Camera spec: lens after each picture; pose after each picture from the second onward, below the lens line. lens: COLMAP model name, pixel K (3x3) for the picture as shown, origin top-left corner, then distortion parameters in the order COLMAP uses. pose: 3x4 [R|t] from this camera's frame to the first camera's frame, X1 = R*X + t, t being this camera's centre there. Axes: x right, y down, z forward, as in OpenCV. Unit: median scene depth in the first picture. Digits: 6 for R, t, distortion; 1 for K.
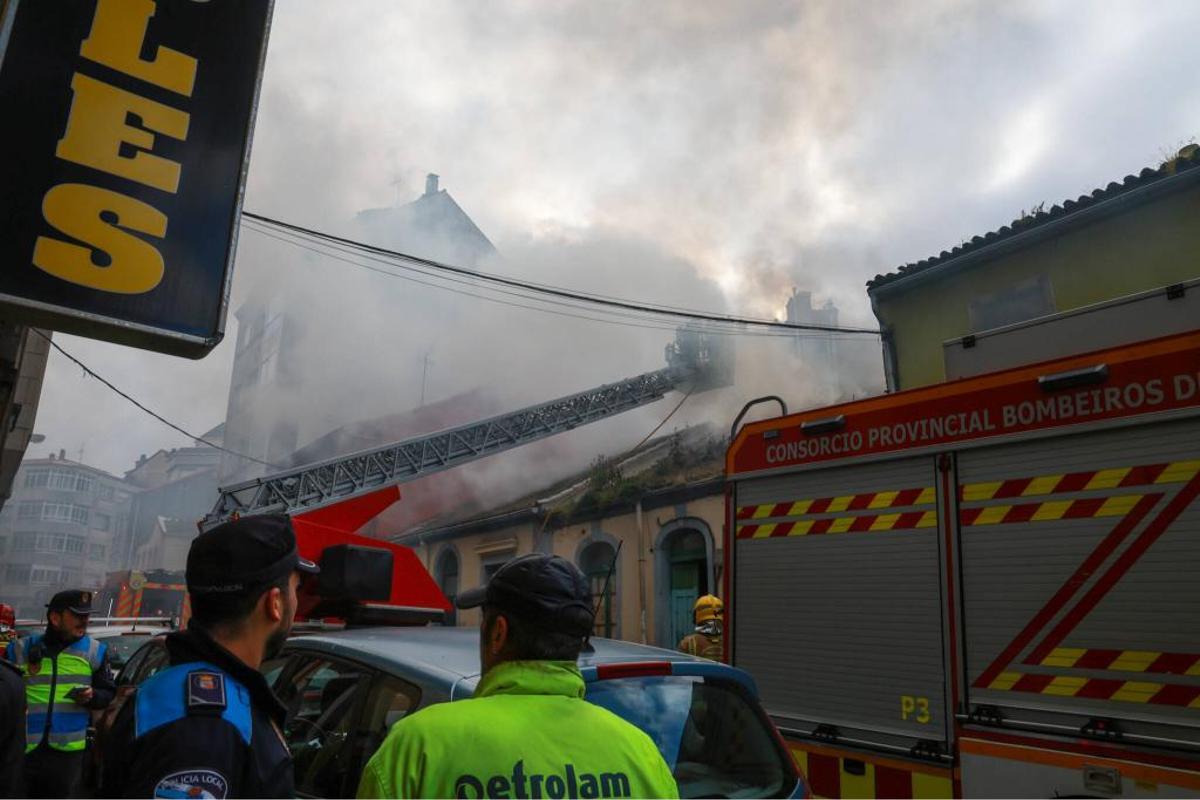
lens RADIAL K [[843.5, 0, 604.3], [0, 843.5, 402.3], [0, 0, 1]] dist [-0.096635, 0.055751]
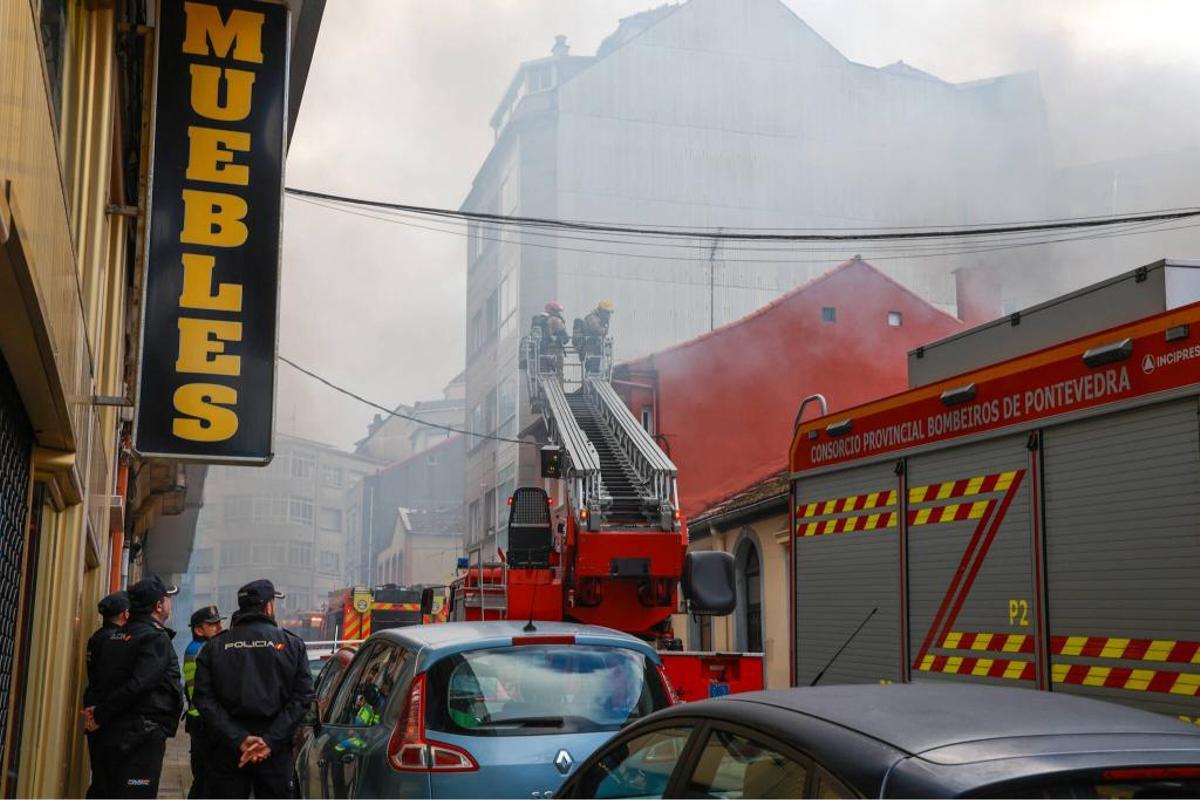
lens RADIAL K [[1508.1, 0, 550.9], [0, 1508.1, 398.1], [0, 0, 1]] dist [0.021332, 0.020517]
pose [[0.915684, -0.078244, -0.394208, 0.600657], [0.112575, 0.991535, 0.064690, -0.151917], [0.385810, -0.103614, 0.916742, -0.754375]]
